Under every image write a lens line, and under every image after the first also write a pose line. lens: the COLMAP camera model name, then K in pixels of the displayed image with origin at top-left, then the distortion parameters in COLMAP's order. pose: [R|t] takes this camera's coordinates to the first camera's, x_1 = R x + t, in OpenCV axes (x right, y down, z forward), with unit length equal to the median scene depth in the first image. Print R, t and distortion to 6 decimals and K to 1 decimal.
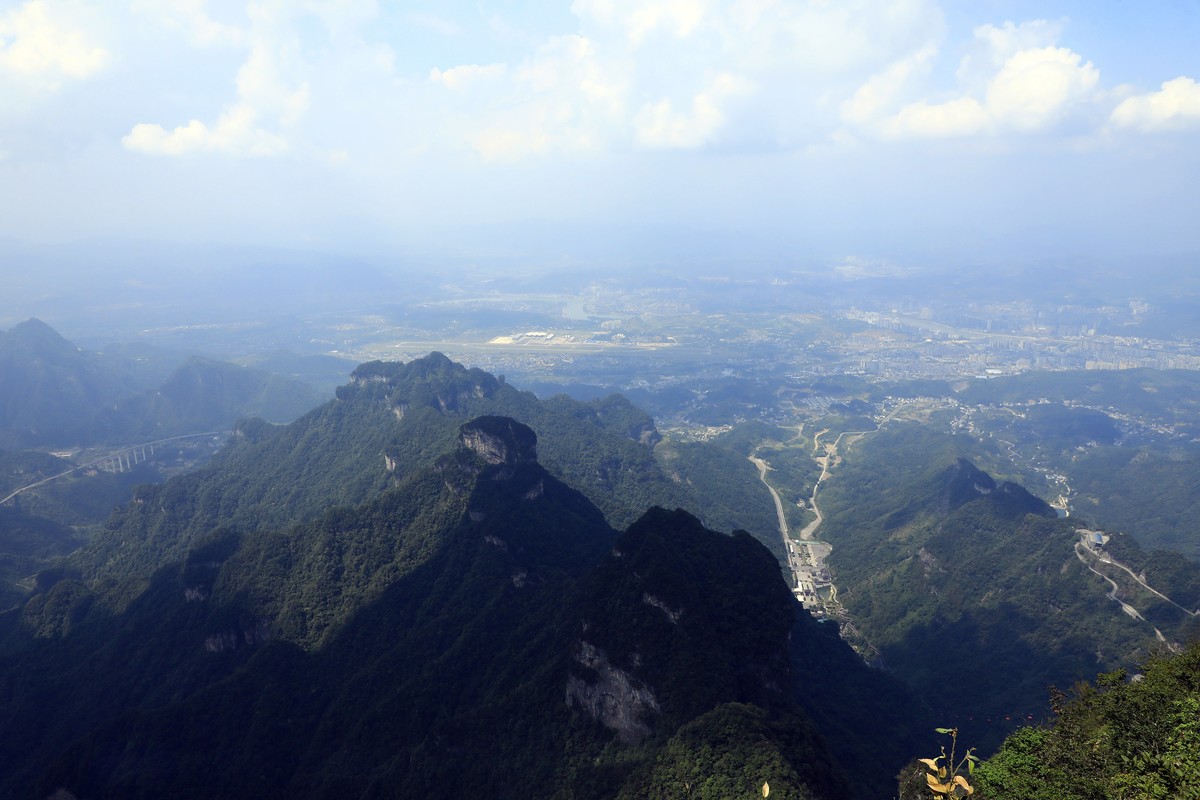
lens RADIAL K [[838.3, 0, 602.3], [0, 838.3, 408.3], [0, 0, 1]] dist [0.033919, -0.002117]
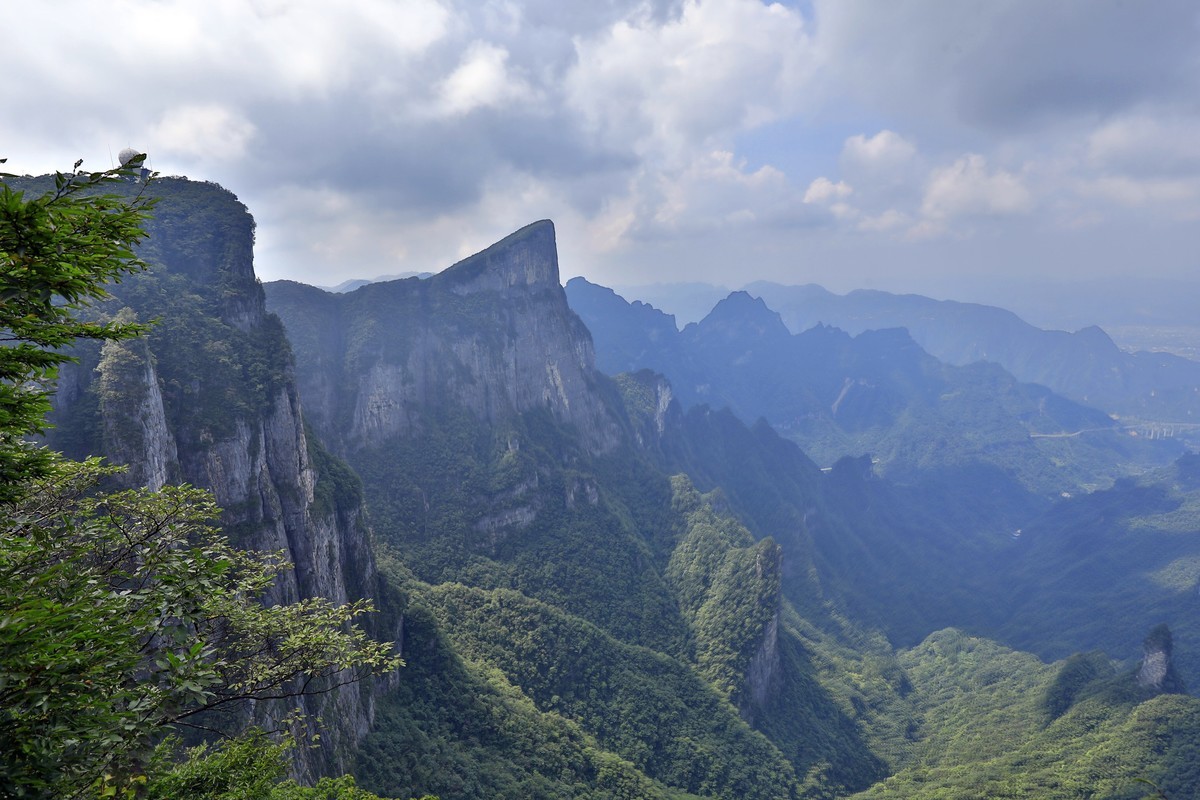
lens RADIAL K [[585.5, 0, 601.4], [0, 585.5, 393.5], [0, 0, 1]] dist [-0.032990, 0.004175]
pose [[0.323291, 0.190079, -0.927013, -0.035119], [-0.187880, 0.973010, 0.133989, 0.078815], [0.927461, 0.130850, 0.350277, -0.240309]]
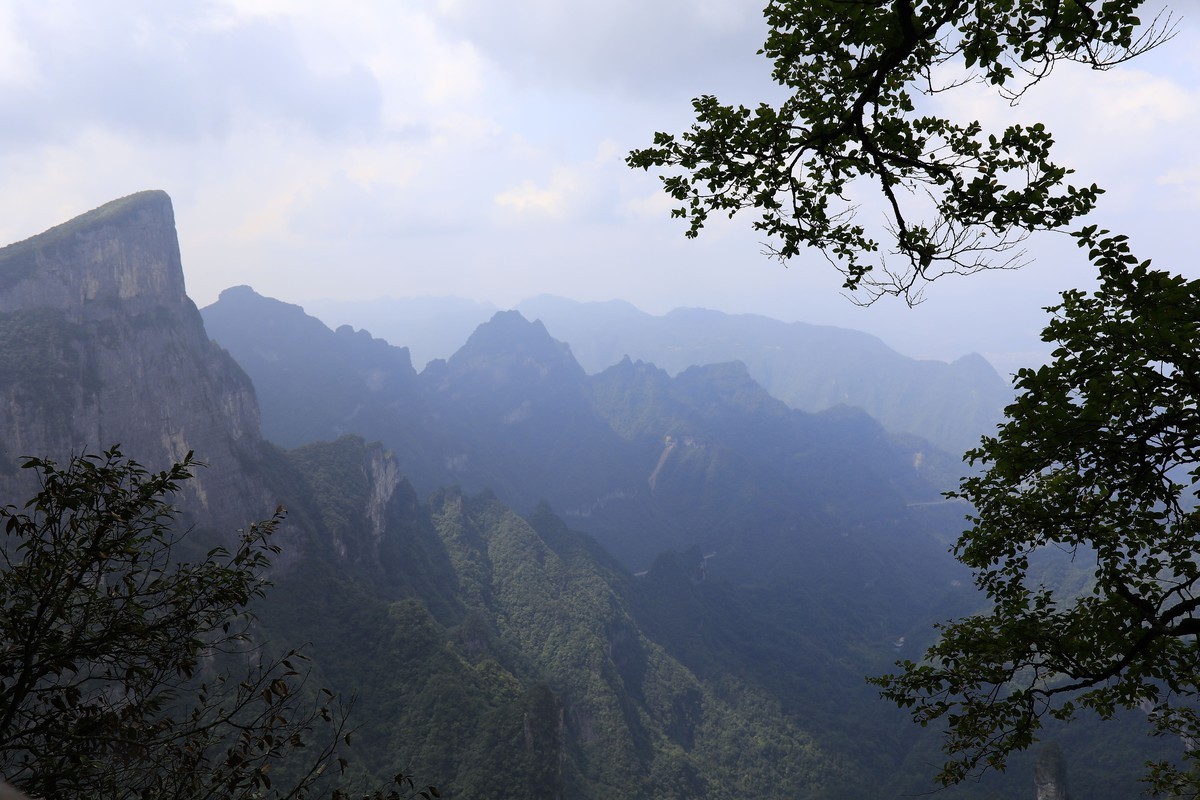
lens RADIAL K [[915.8, 0, 597.1], [0, 915.8, 402.2], [0, 0, 1]] dist [0.093383, -0.029628]
pose [[0.600894, 0.106399, -0.792215, -0.020715], [-0.168348, 0.985716, 0.004695, 0.076619], [0.781399, 0.130546, 0.610223, -0.232244]]
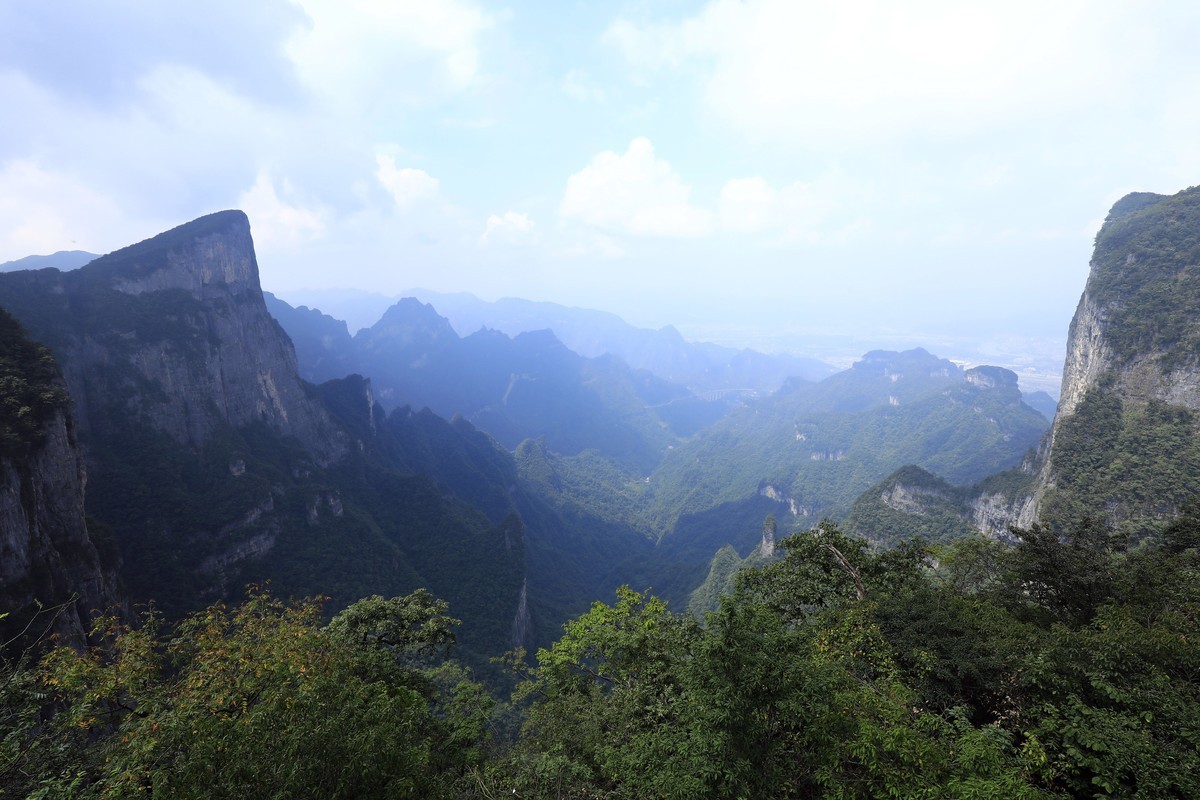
lens RADIAL K [[539.0, 0, 599.1], [0, 539.0, 397.9], [0, 0, 1]] dist [-0.000206, -0.000778]
pose [[0.796526, 0.142464, -0.587580, -0.059611], [-0.147267, 0.988288, 0.039984, 0.090339], [0.586394, 0.054682, 0.808178, -0.279099]]
